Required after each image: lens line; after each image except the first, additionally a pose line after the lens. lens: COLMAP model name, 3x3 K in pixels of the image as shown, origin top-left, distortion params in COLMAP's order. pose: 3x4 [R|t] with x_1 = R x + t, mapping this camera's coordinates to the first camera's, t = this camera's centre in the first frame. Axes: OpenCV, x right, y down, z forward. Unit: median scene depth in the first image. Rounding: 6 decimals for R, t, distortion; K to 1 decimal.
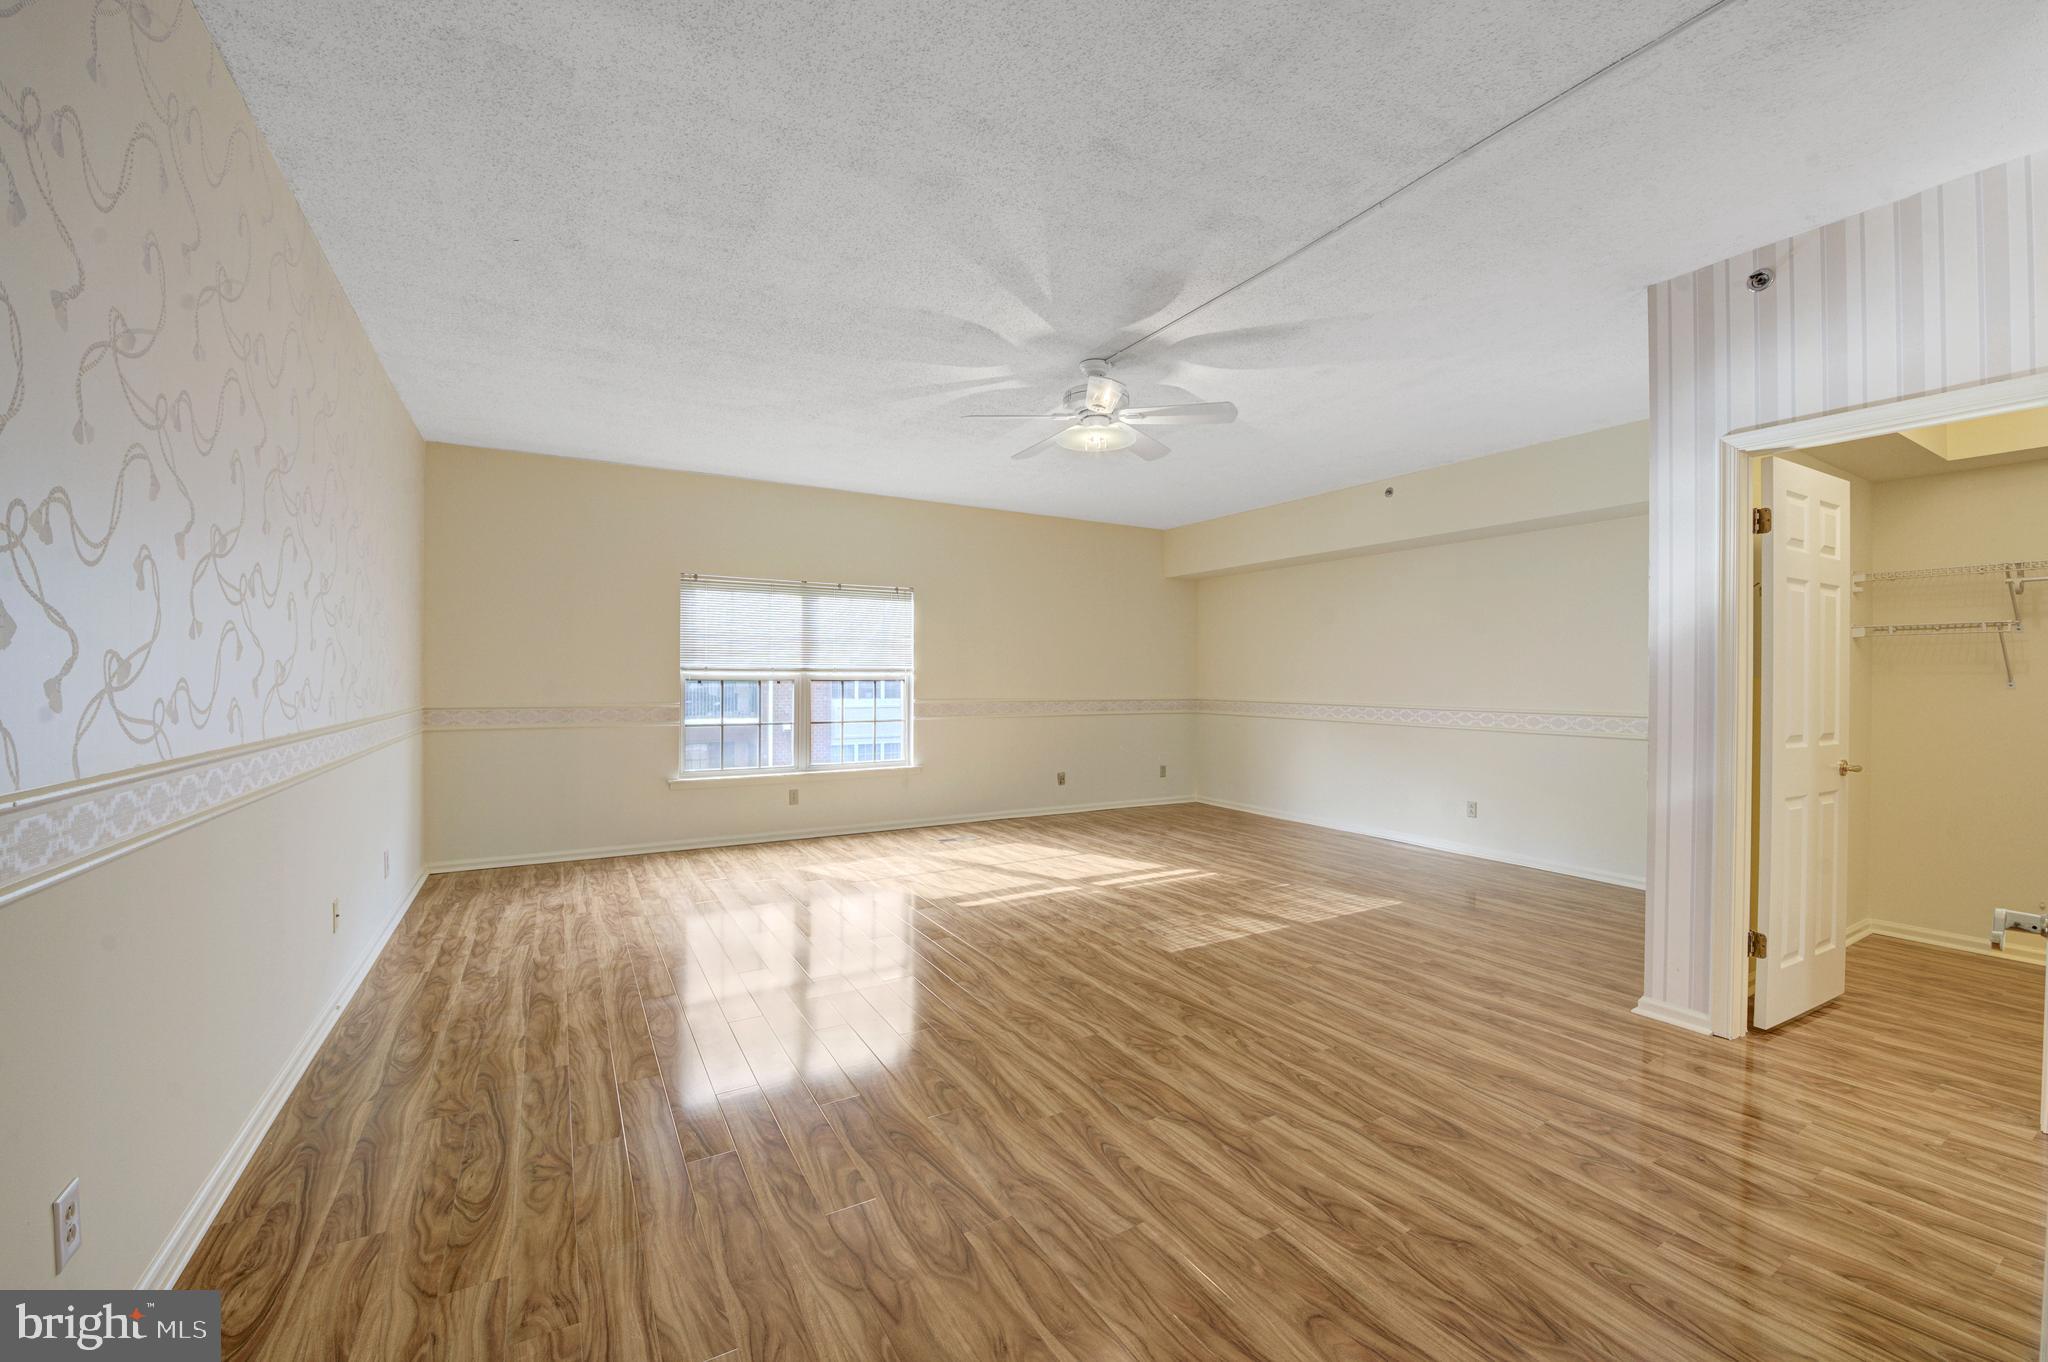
lens RADIAL K [[842.7, 0, 1070.7], [0, 842.7, 677.4], [0, 0, 1]] dist [-0.015390, -0.000077]
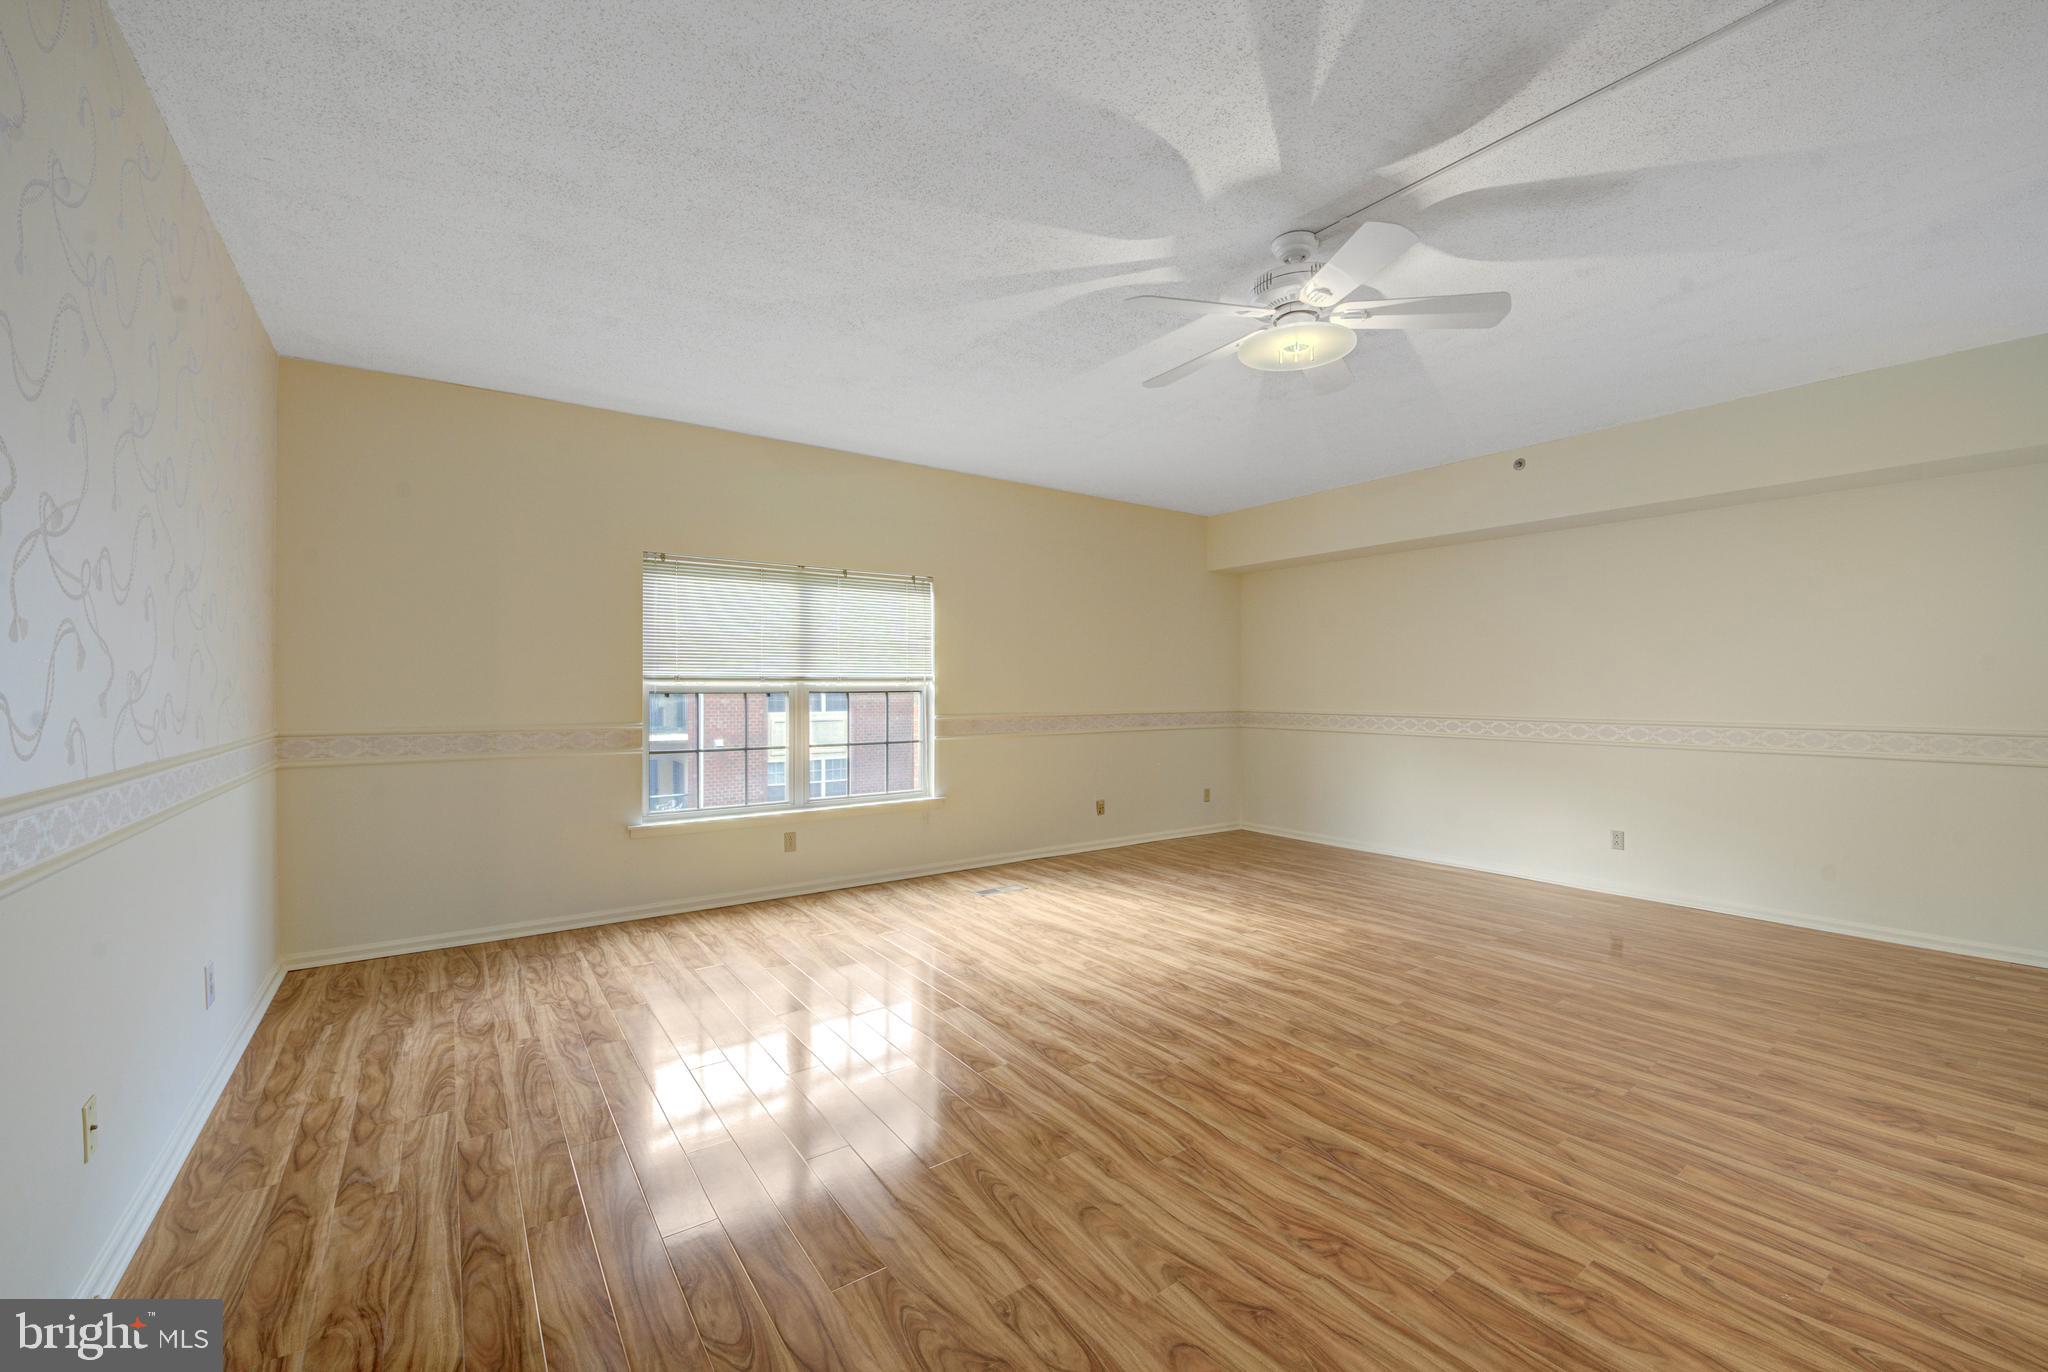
lens RADIAL K [[847.8, 0, 1073.0], [0, 847.8, 687.9], [0, 0, 1]] dist [-0.018655, -0.000795]
pose [[0.995881, -0.005549, 0.090504, -0.213383], [0.005471, 0.999984, 0.001110, -0.000192], [-0.090509, -0.000610, 0.995895, 0.301338]]
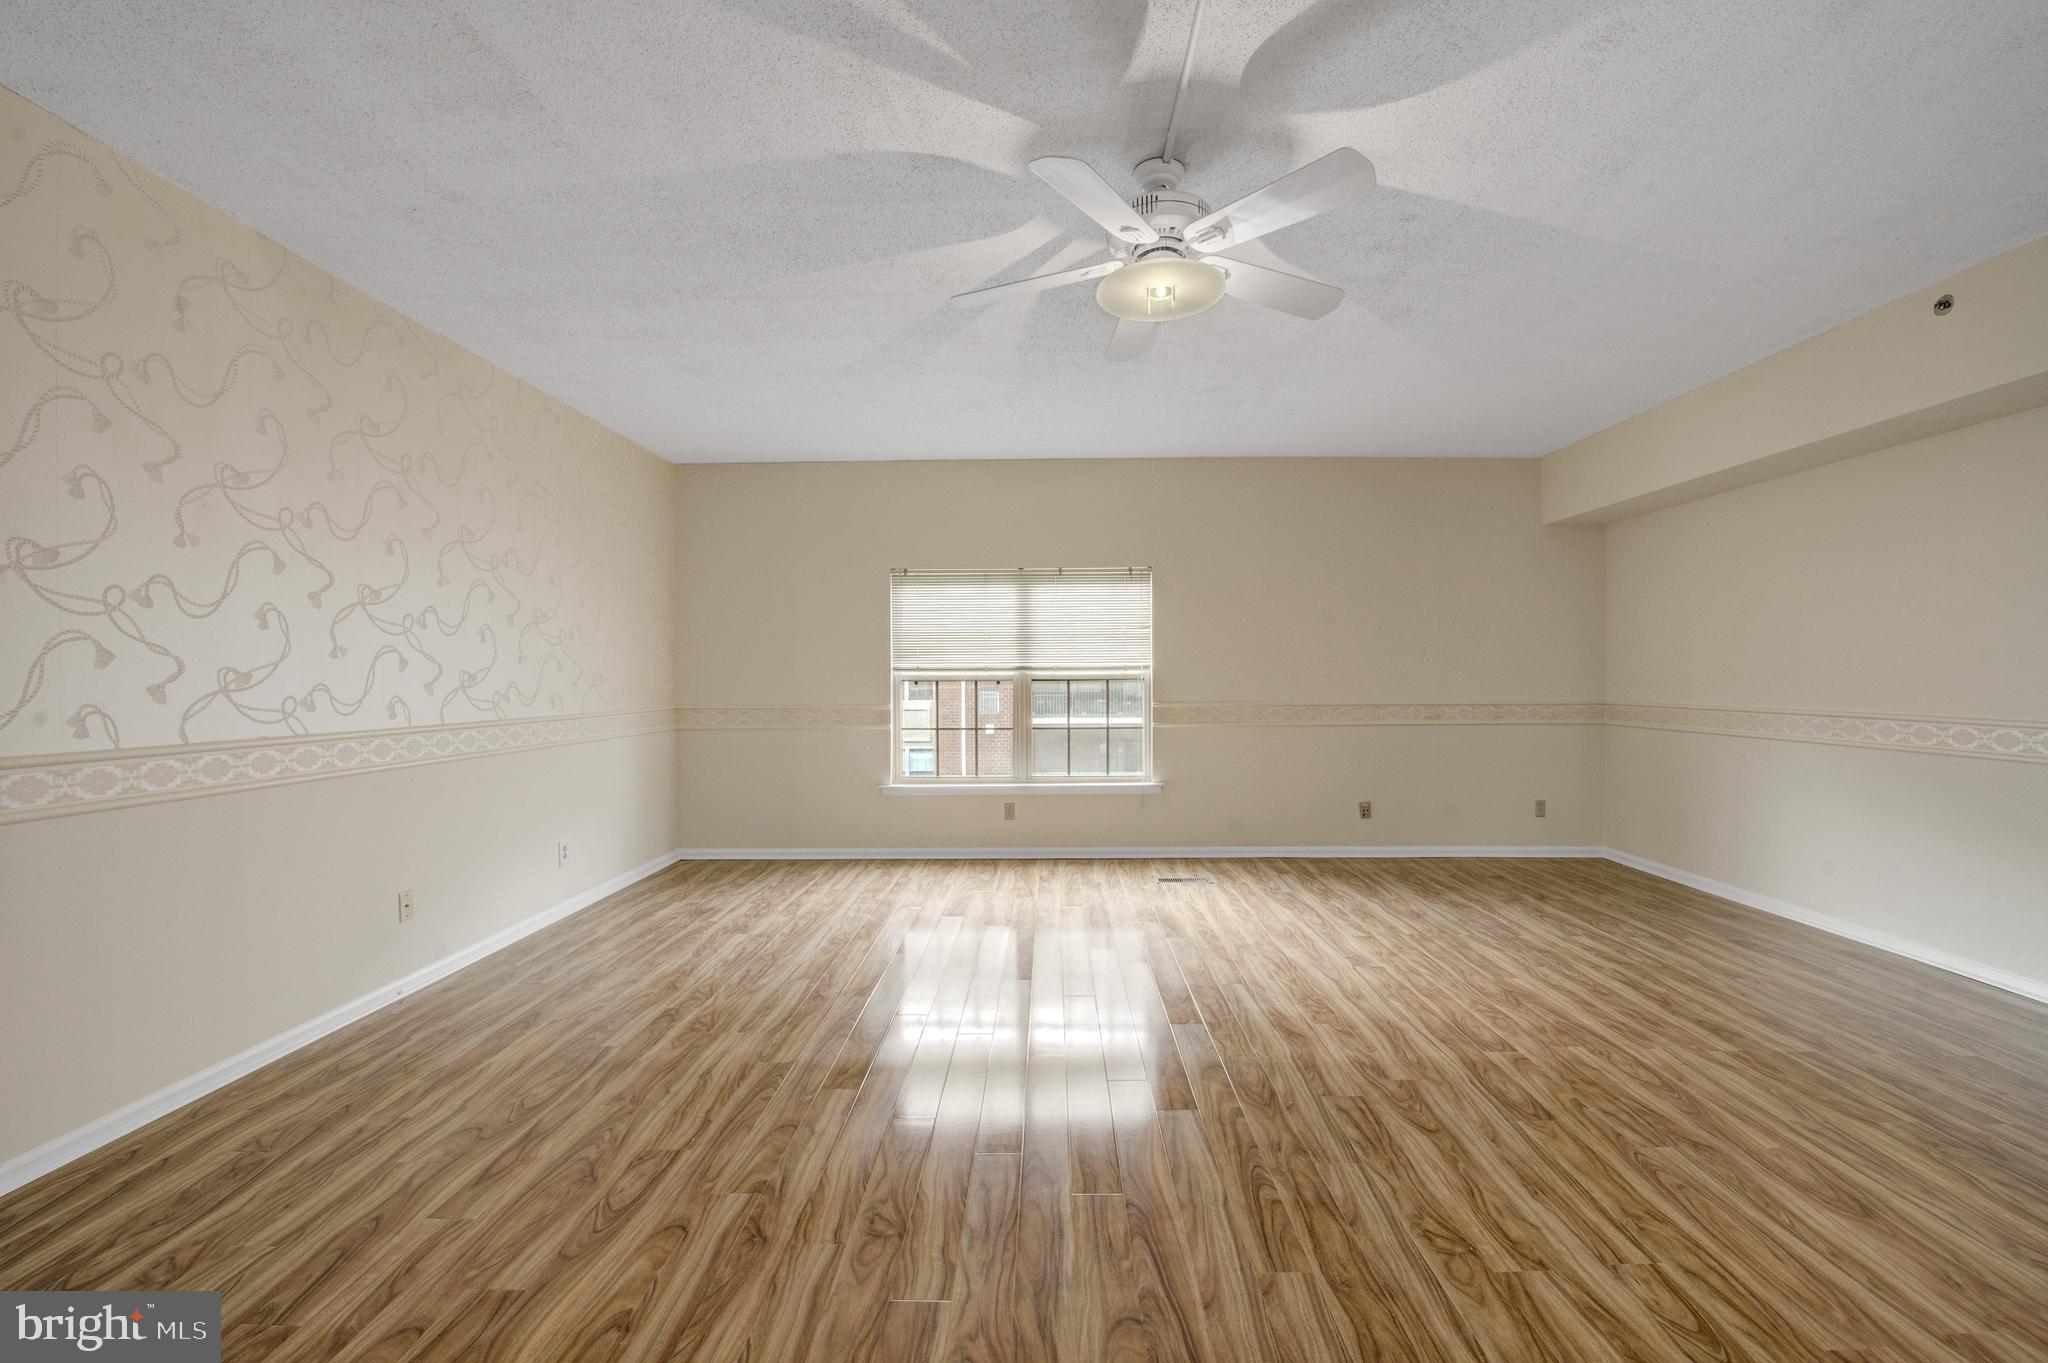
lens RADIAL K [[849.8, 0, 1028.0], [0, 849.8, 689.6], [0, 0, 1]] dist [-0.020113, -0.000324]
pose [[0.835422, -0.001490, -0.549607, 0.281173], [0.010559, 0.999855, 0.013339, 0.002042], [0.549508, -0.016947, 0.835317, 0.402801]]
